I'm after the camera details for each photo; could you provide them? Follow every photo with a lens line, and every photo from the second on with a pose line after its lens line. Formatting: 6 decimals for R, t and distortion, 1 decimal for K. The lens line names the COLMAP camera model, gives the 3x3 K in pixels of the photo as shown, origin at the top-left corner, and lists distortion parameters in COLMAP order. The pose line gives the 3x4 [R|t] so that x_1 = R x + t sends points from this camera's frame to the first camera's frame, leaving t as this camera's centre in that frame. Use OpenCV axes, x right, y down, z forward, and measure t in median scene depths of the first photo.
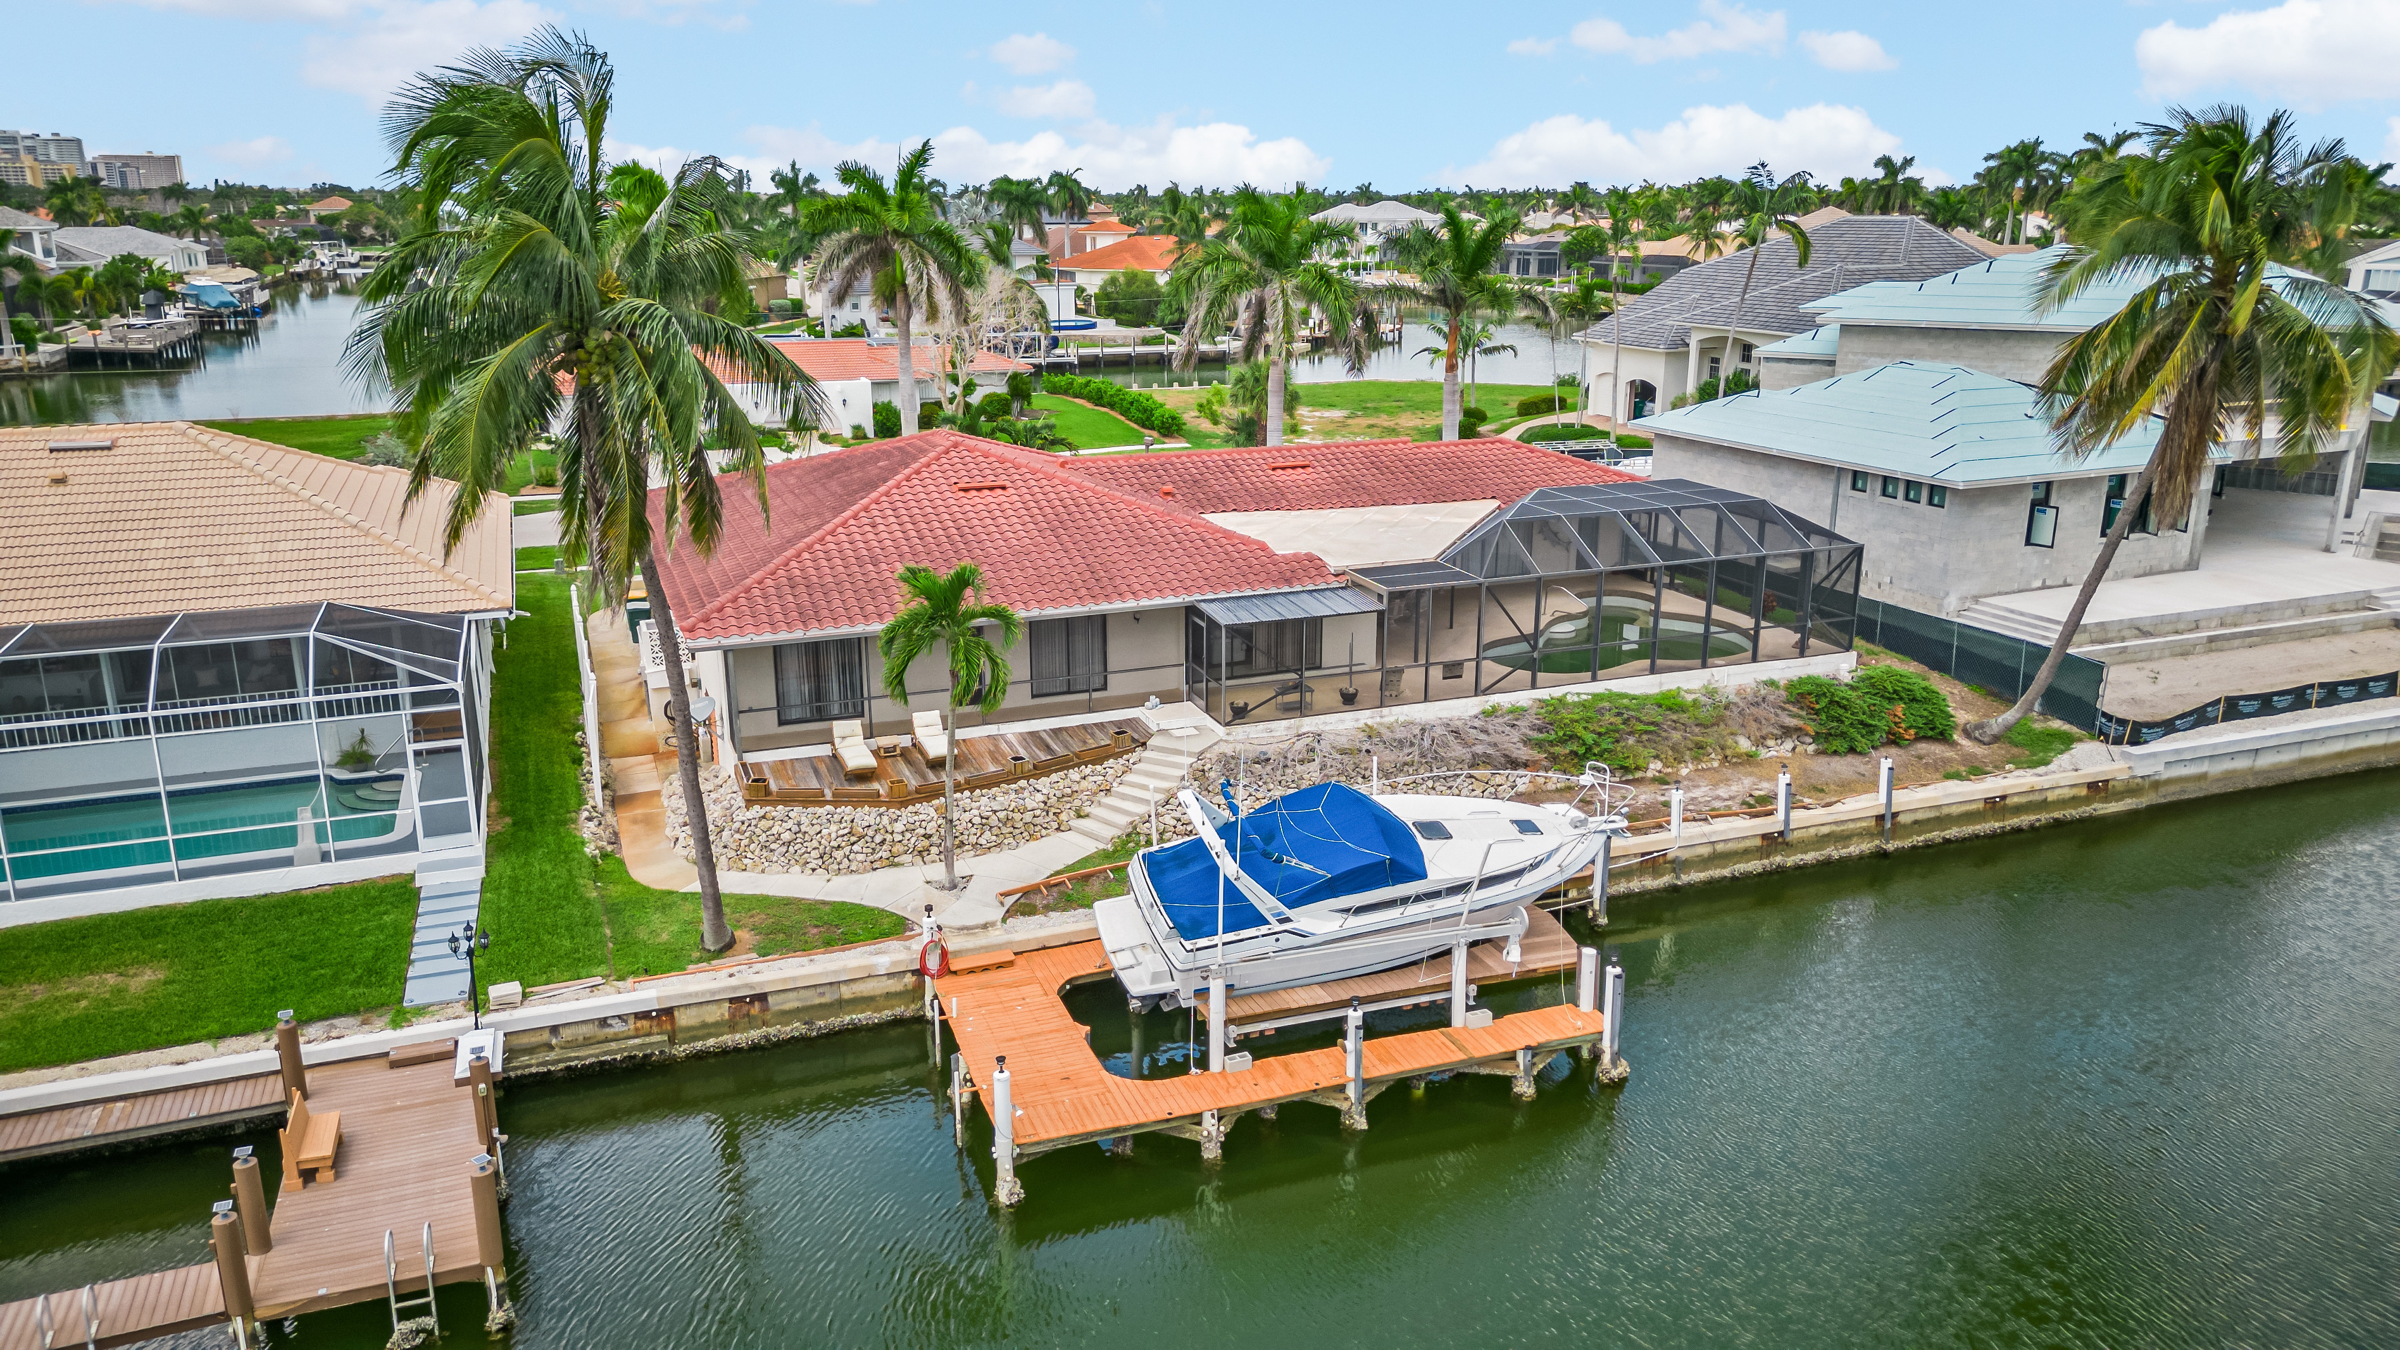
lens RADIAL K [[1671.1, 0, 1209.2], [0, 1671.1, 666.3], [0, 0, 1]] dist [0.074517, -0.074585]
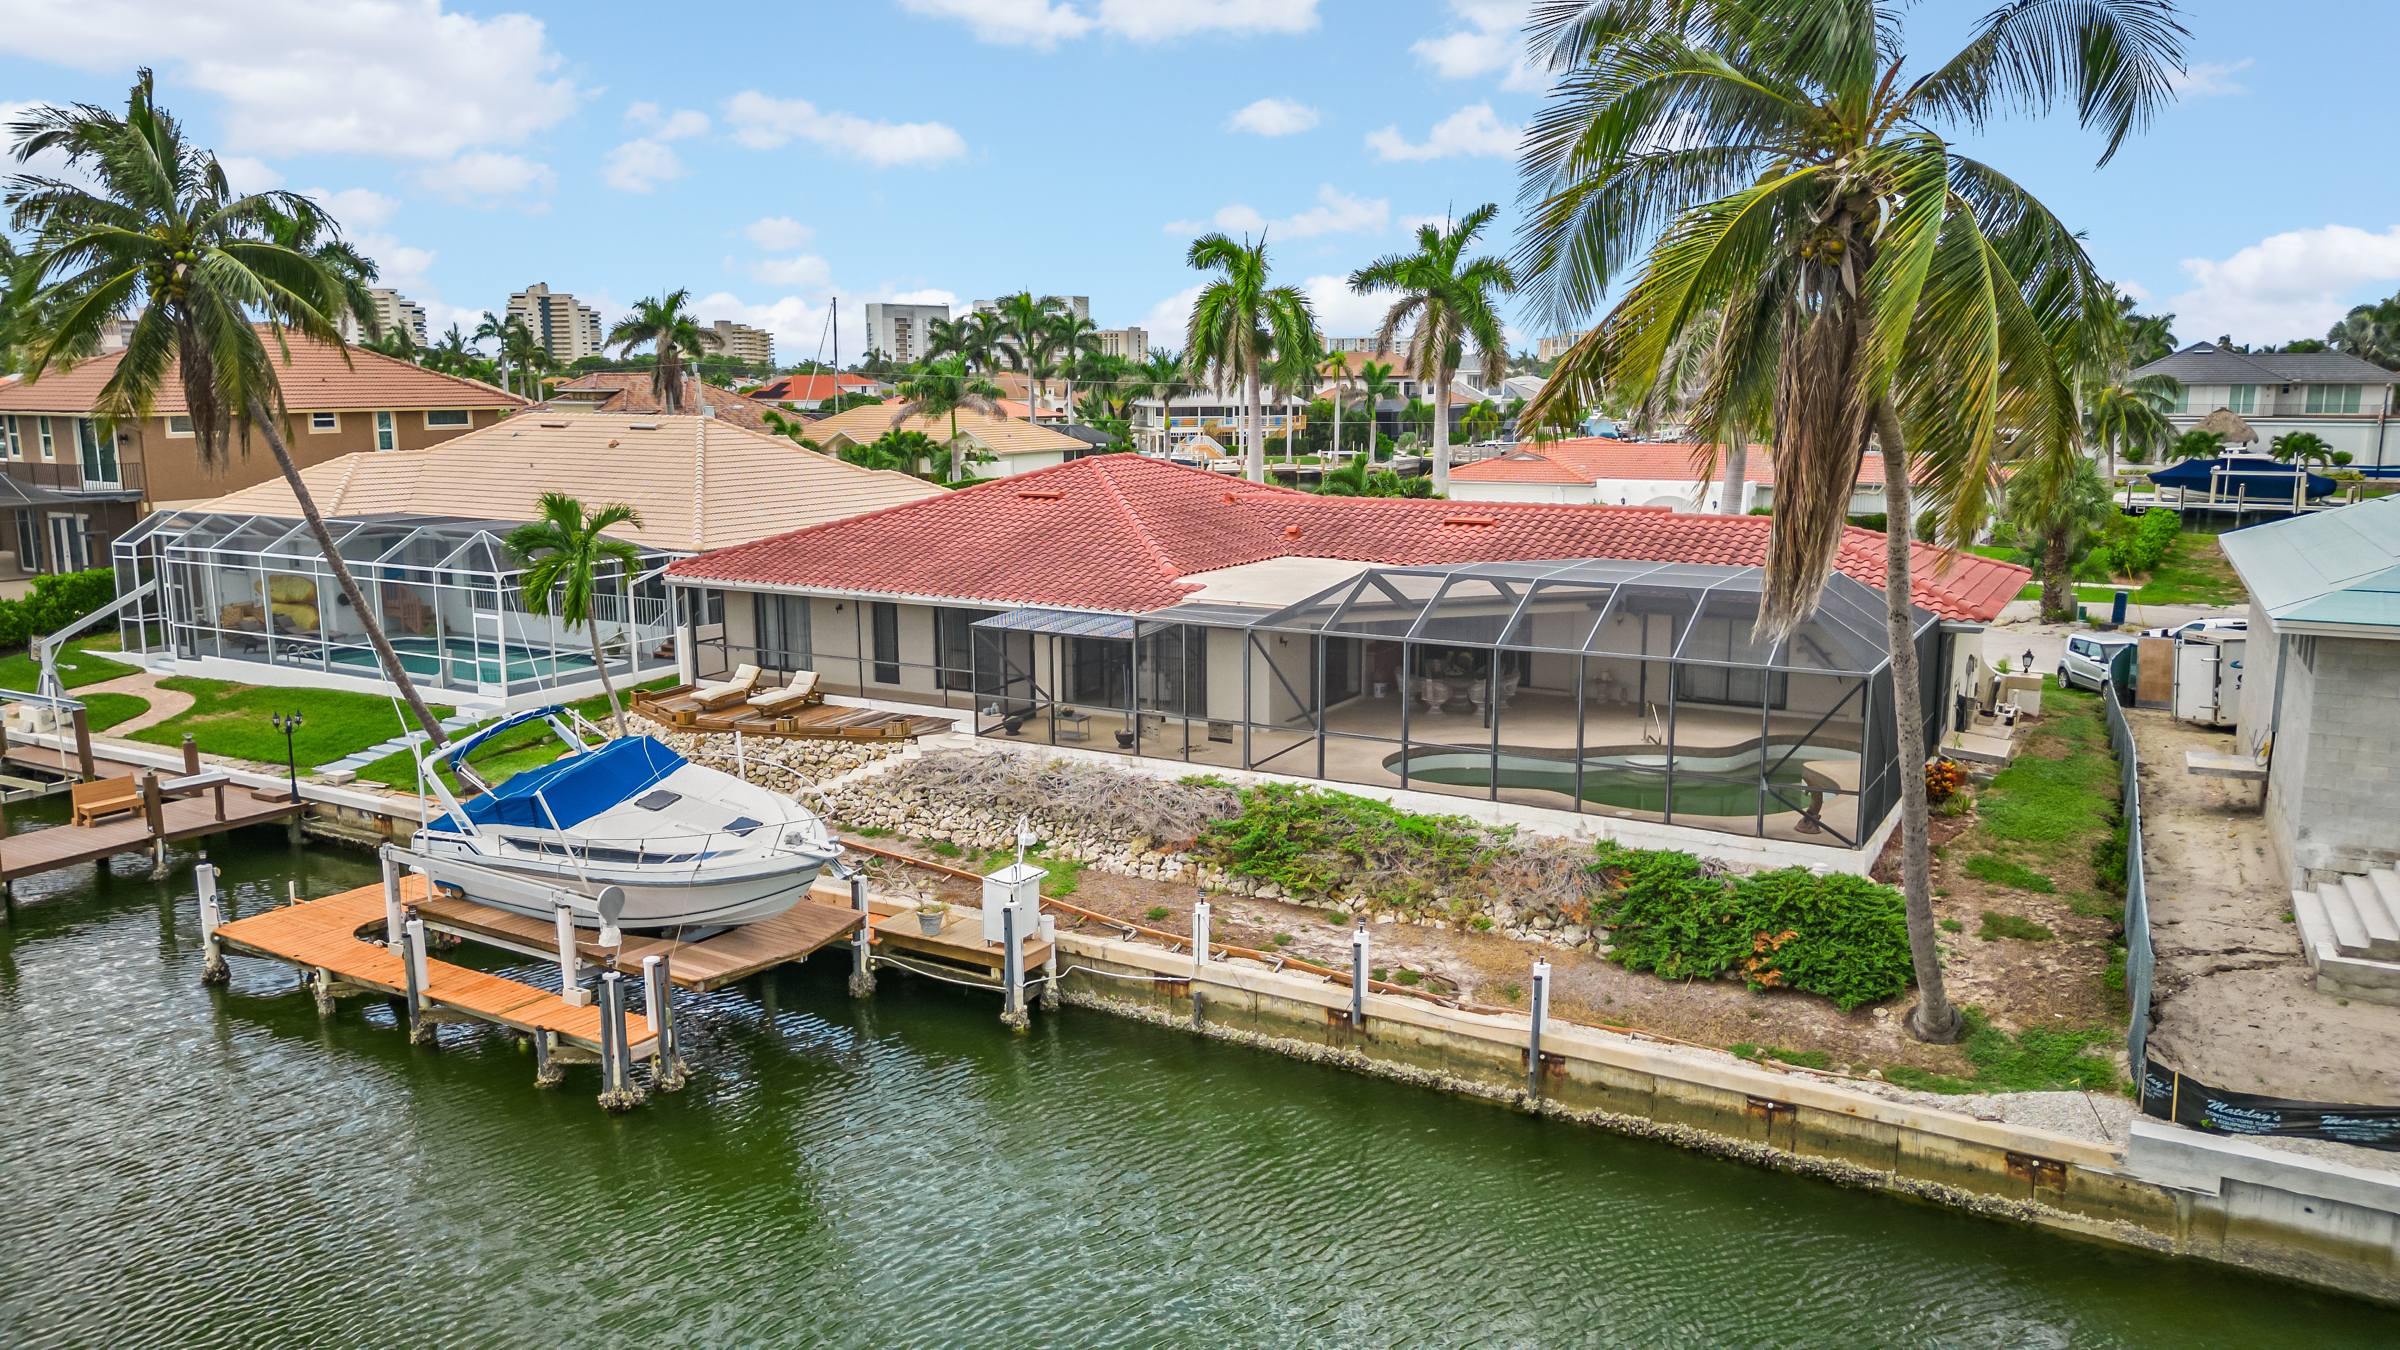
lens RADIAL K [[1671.1, 0, 1209.2], [0, 1671.1, 666.3], [0, 0, 1]] dist [0.074517, -0.074585]
pose [[0.619760, 0.131205, -0.773746, 0.815176], [-0.205462, 0.978664, 0.001381, -0.030781], [0.757419, 0.158119, 0.633494, 0.491324]]
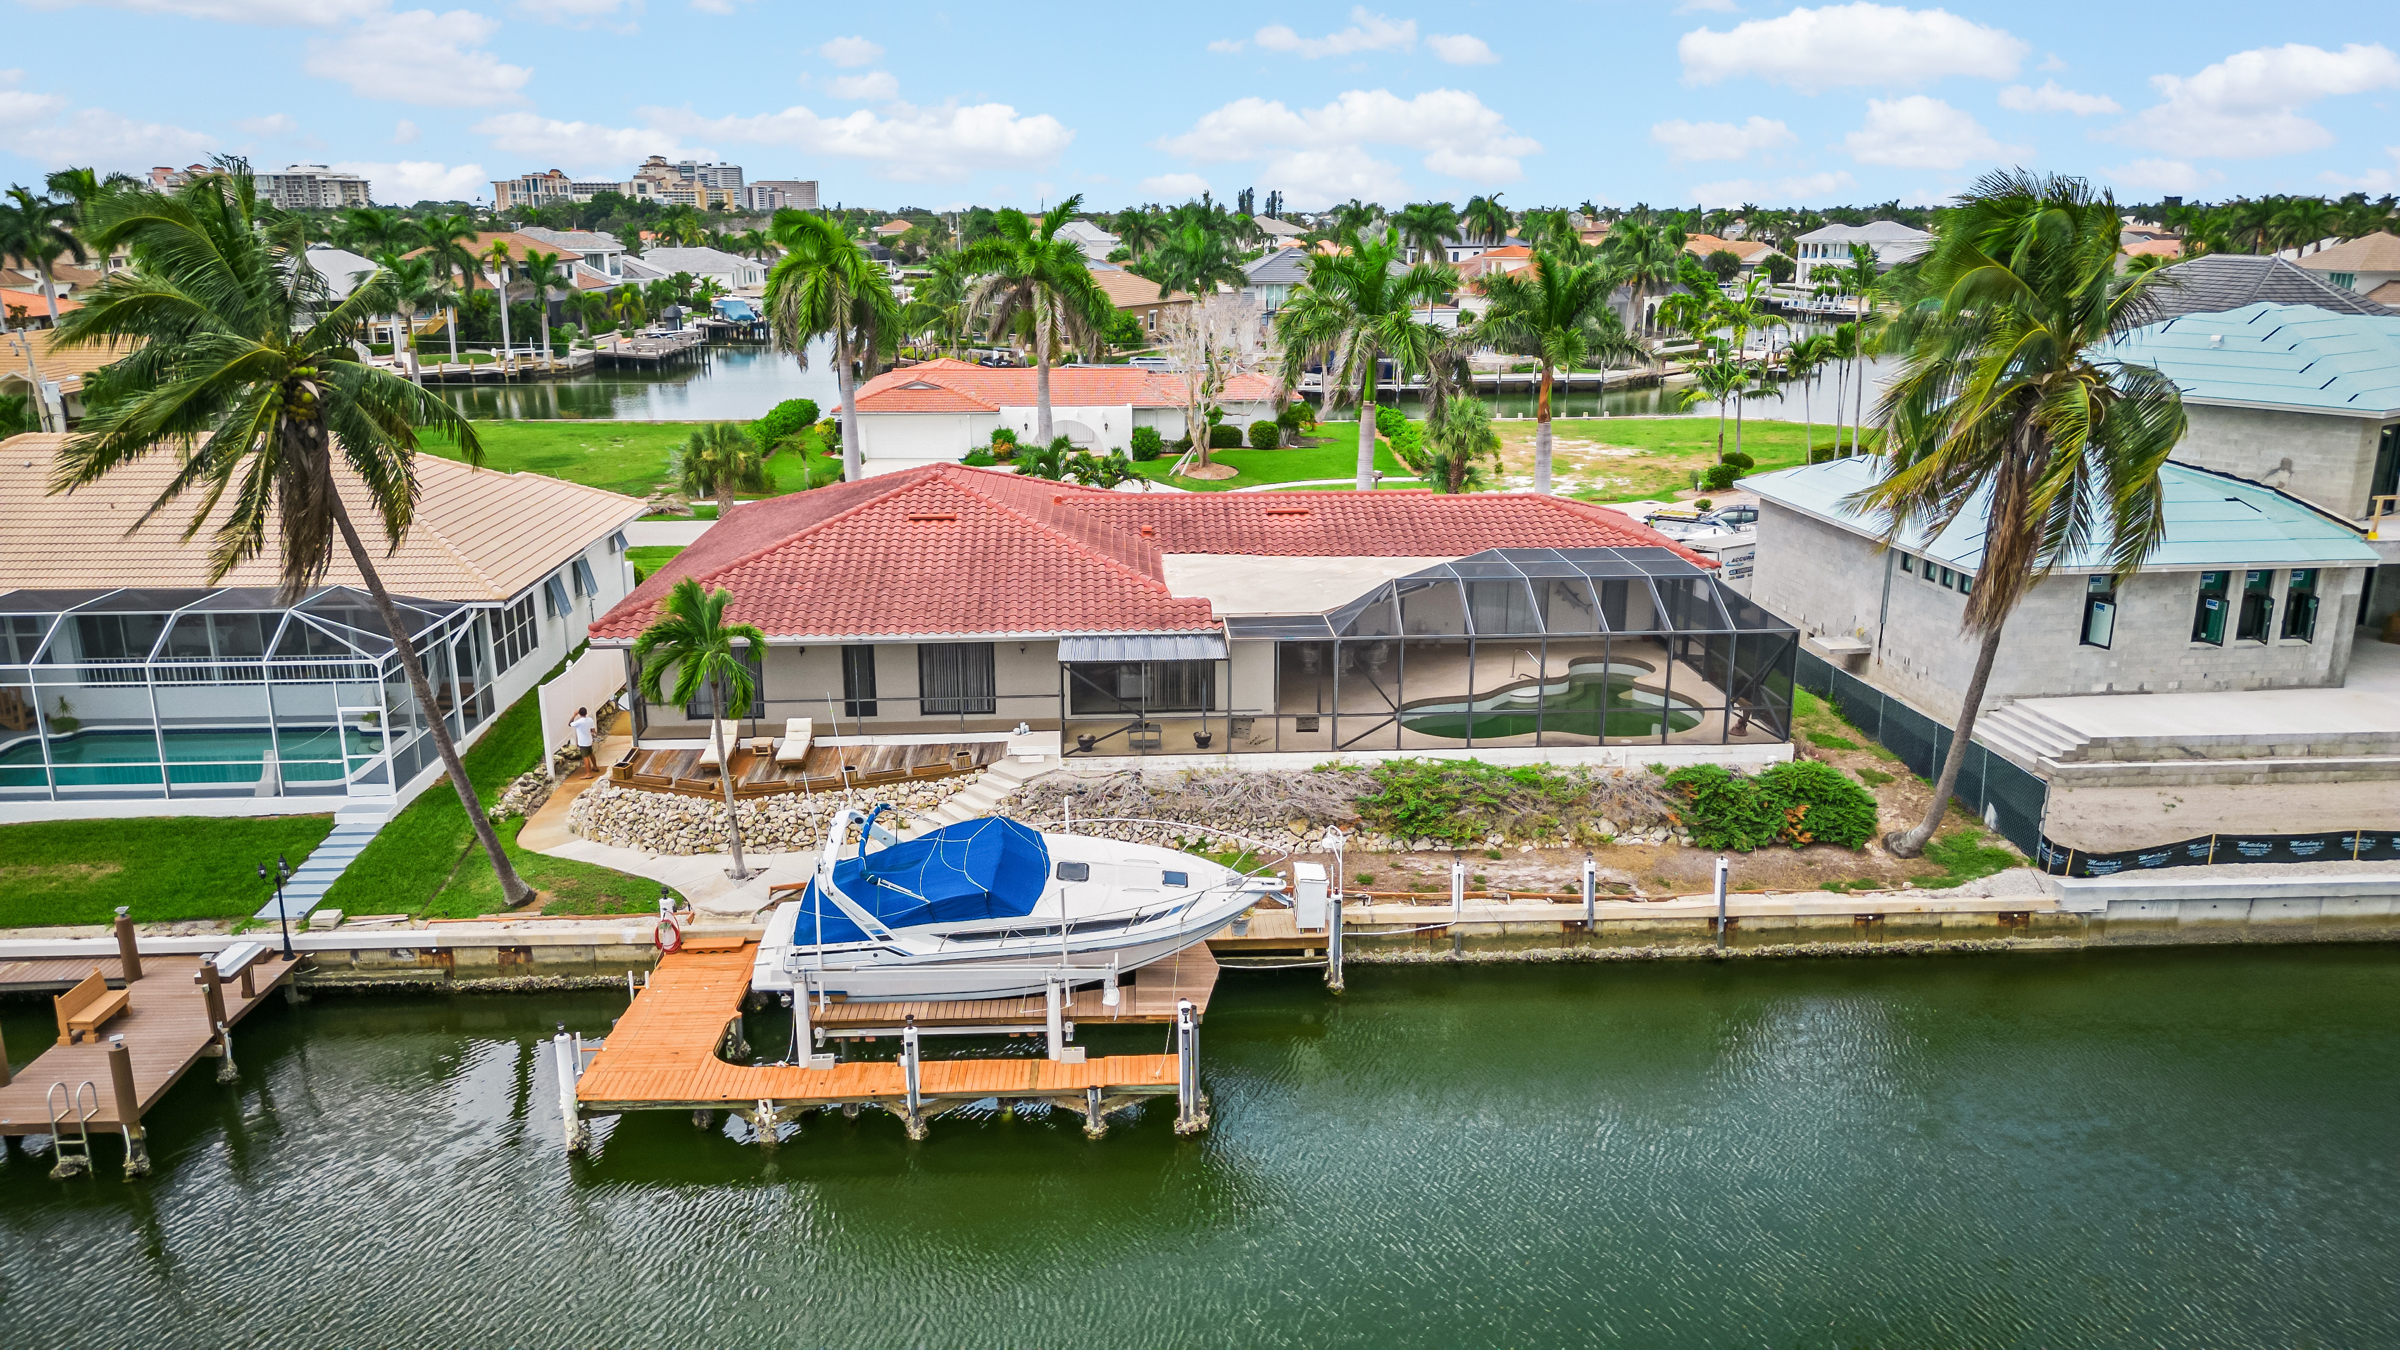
lens RADIAL K [[1671.1, 0, 1209.2], [0, 1671.1, 666.3], [0, 0, 1]] dist [0.074517, -0.074585]
pose [[0.951872, 0.079678, -0.295960, 0.405285], [-0.082206, 0.996608, 0.003912, -0.033187], [0.295267, 0.020606, 0.955192, 0.014011]]
